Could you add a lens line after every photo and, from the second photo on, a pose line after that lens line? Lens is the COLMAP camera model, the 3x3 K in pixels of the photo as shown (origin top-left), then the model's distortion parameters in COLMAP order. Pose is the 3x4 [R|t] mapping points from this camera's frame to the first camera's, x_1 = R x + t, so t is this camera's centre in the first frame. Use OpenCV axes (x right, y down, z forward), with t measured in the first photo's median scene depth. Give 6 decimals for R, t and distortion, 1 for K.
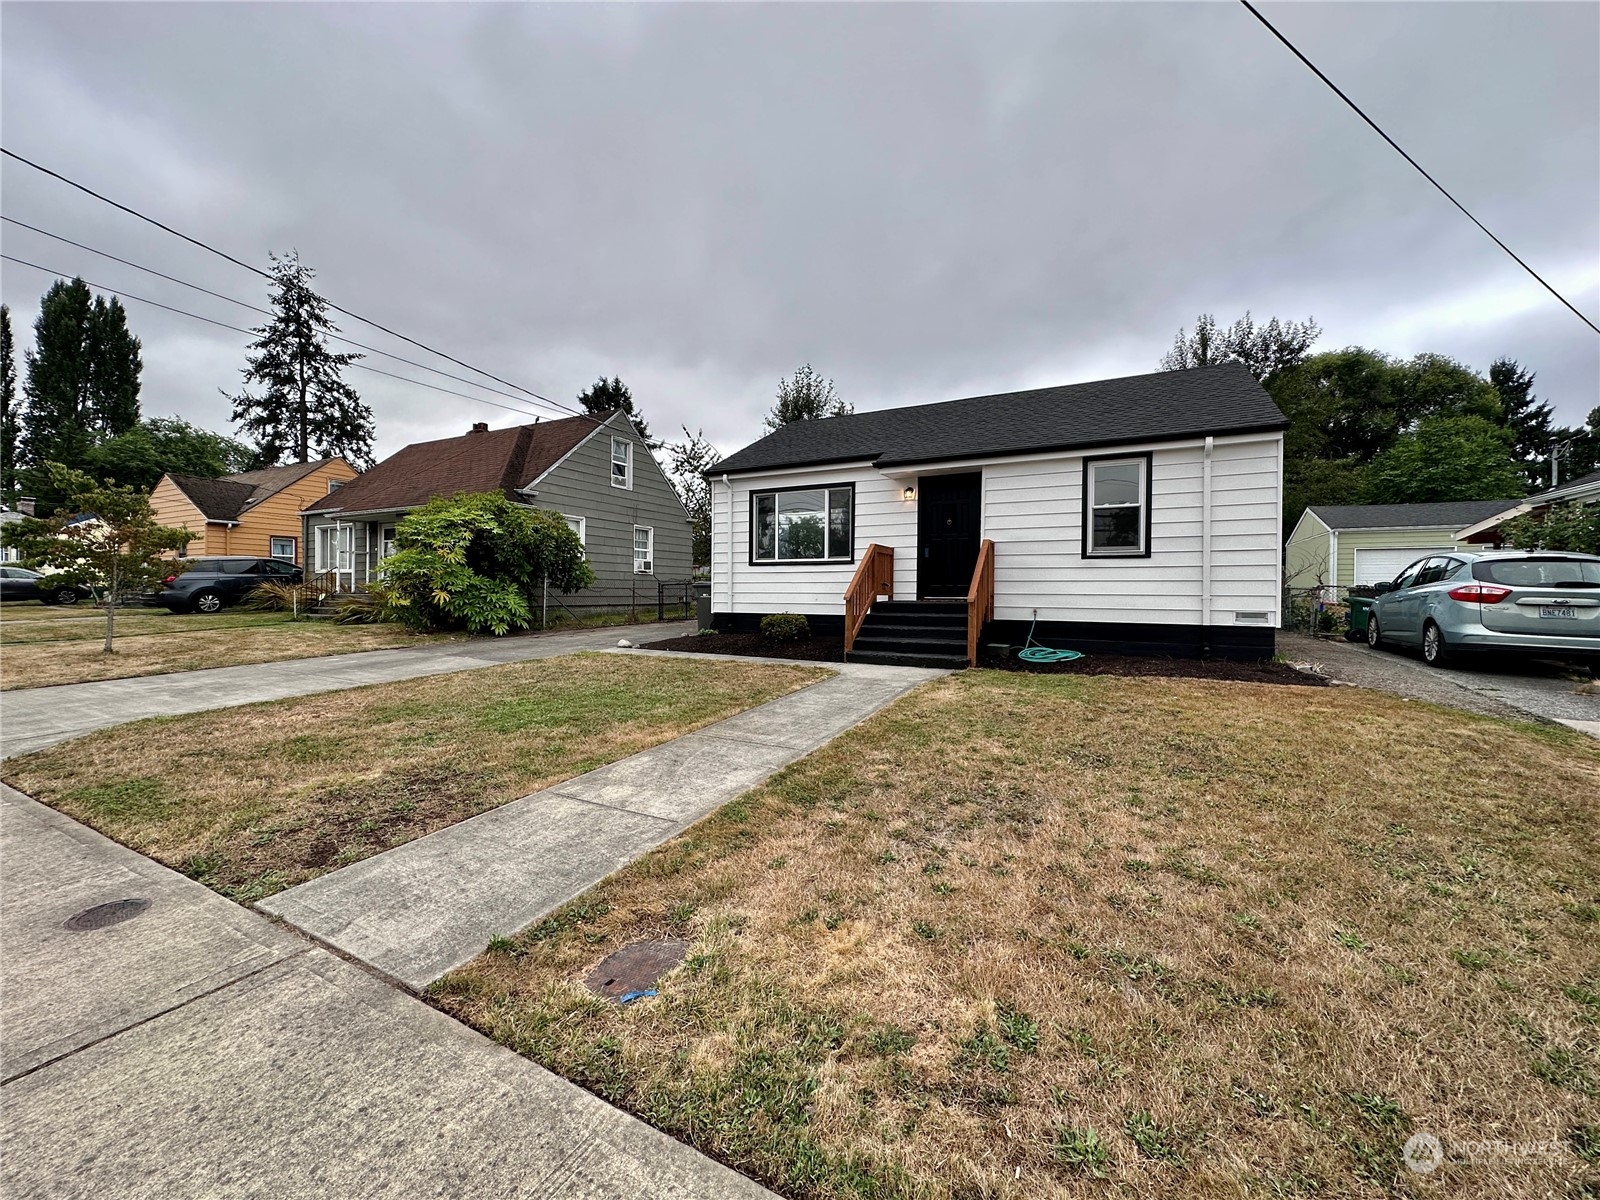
lens RADIAL K [[635.1, 0, 801.2], [0, 635.1, 600.9], [0, 0, 1]] dist [-0.001639, 0.000714]
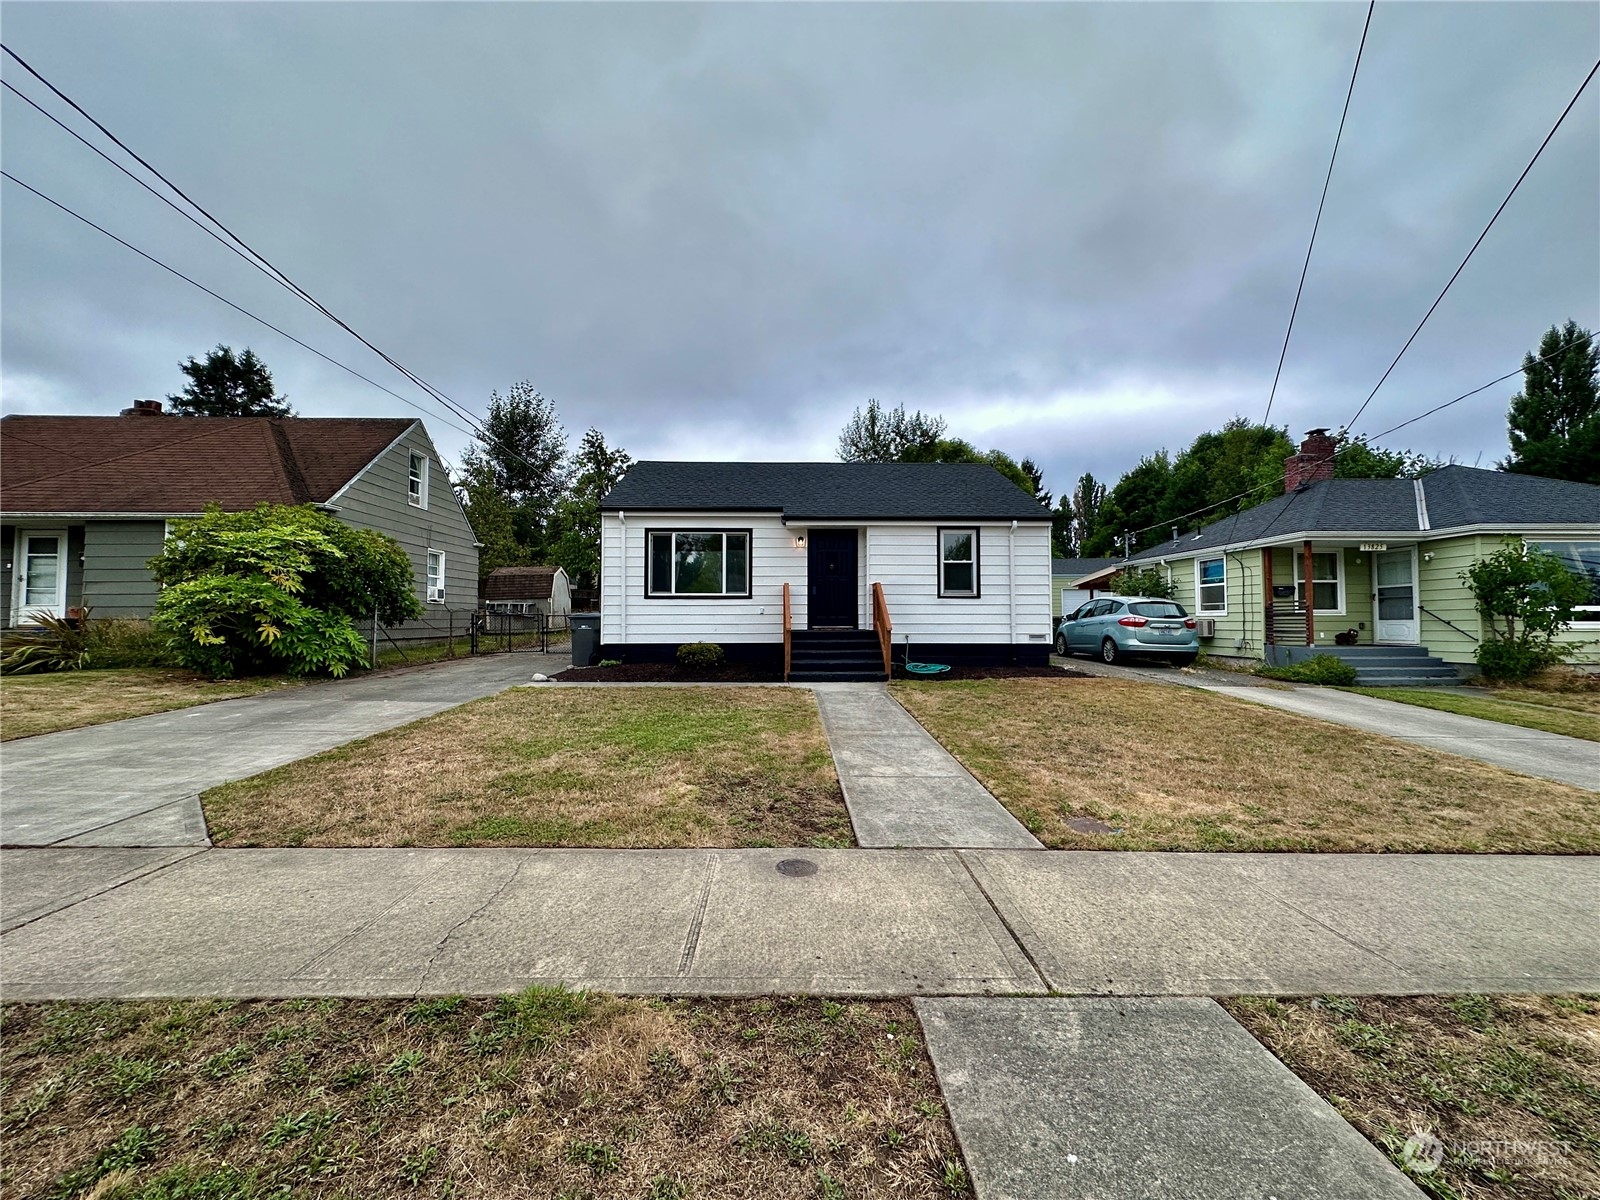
lens RADIAL K [[635.1, 0, 801.2], [0, 635.1, 600.9], [0, 0, 1]] dist [-0.001639, 0.000714]
pose [[0.870924, 0.008296, 0.491348, -0.409759], [0.012257, 0.999180, -0.038595, -0.008351], [-0.491265, 0.039636, 0.870108, -0.054965]]
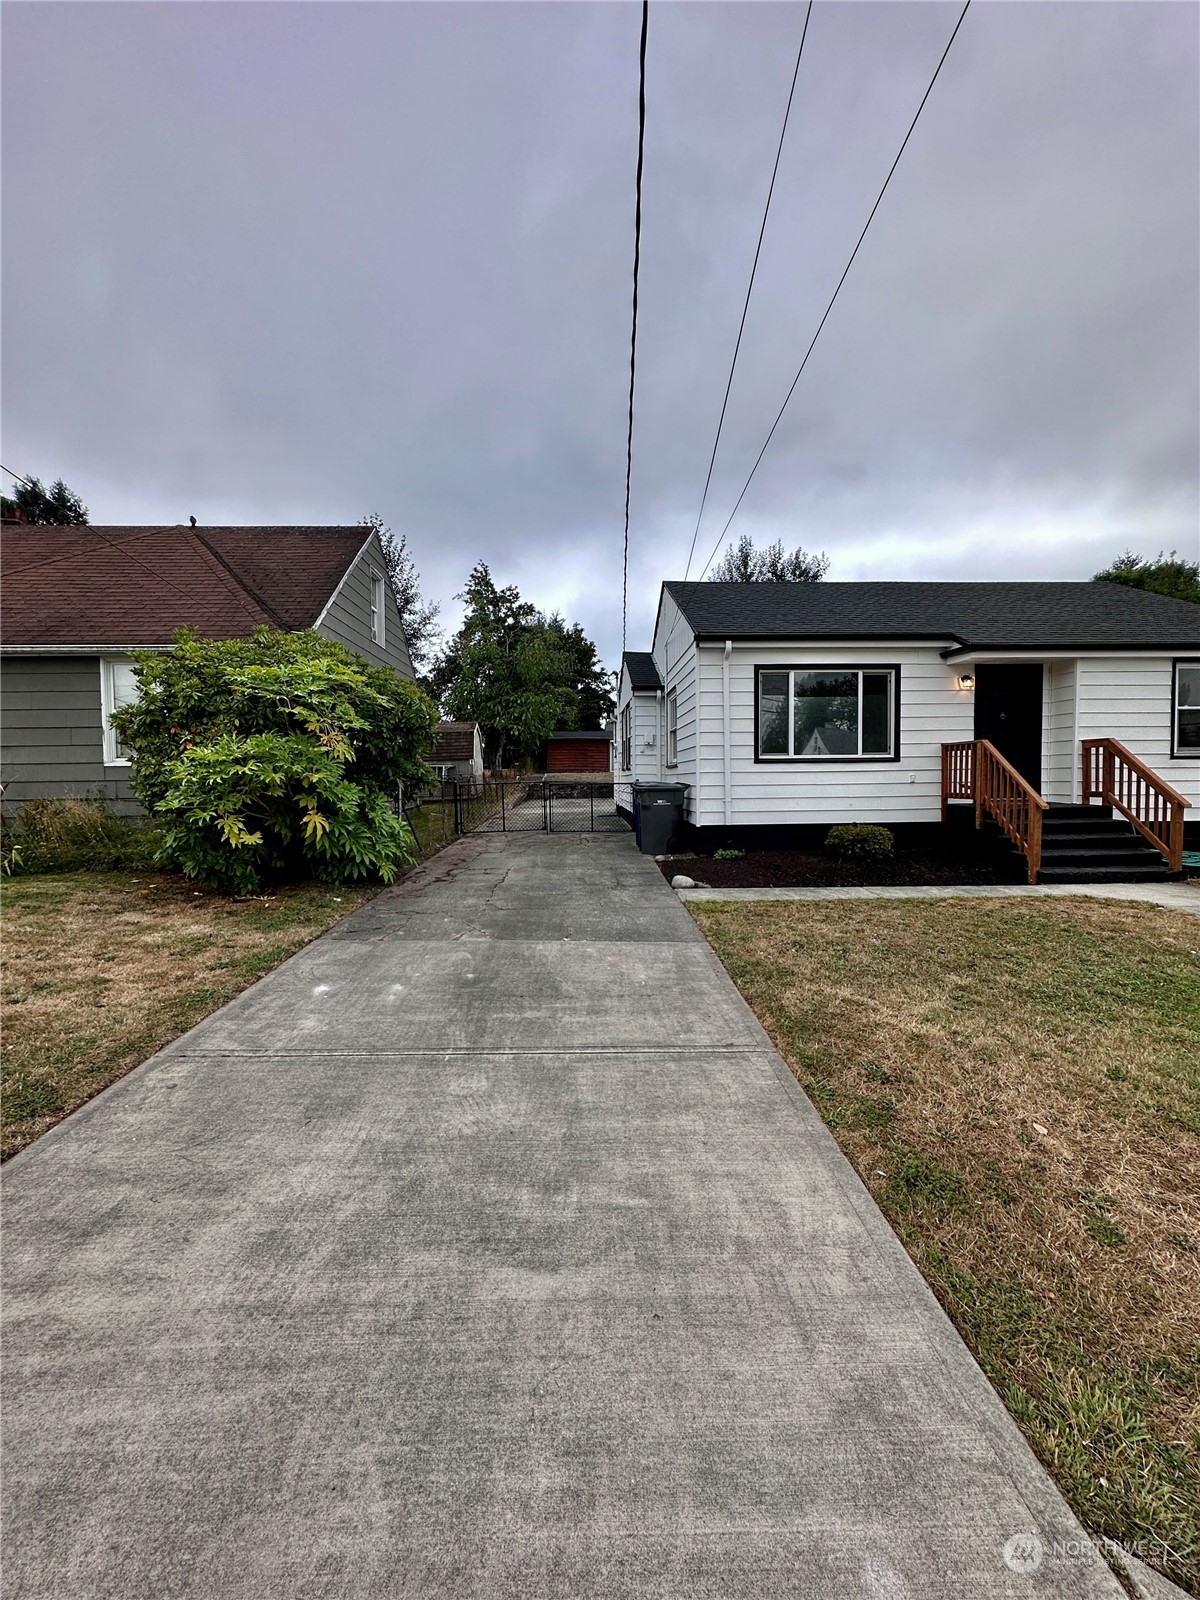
lens RADIAL K [[635.1, 0, 600.0], [0, 635.1, 800.0], [0, 0, 1]] dist [-0.001639, 0.000714]
pose [[0.869077, -0.033183, 0.493562, -0.684286], [0.021169, 0.999328, 0.029911, -0.041004], [-0.494223, -0.015547, 0.869196, 0.462468]]
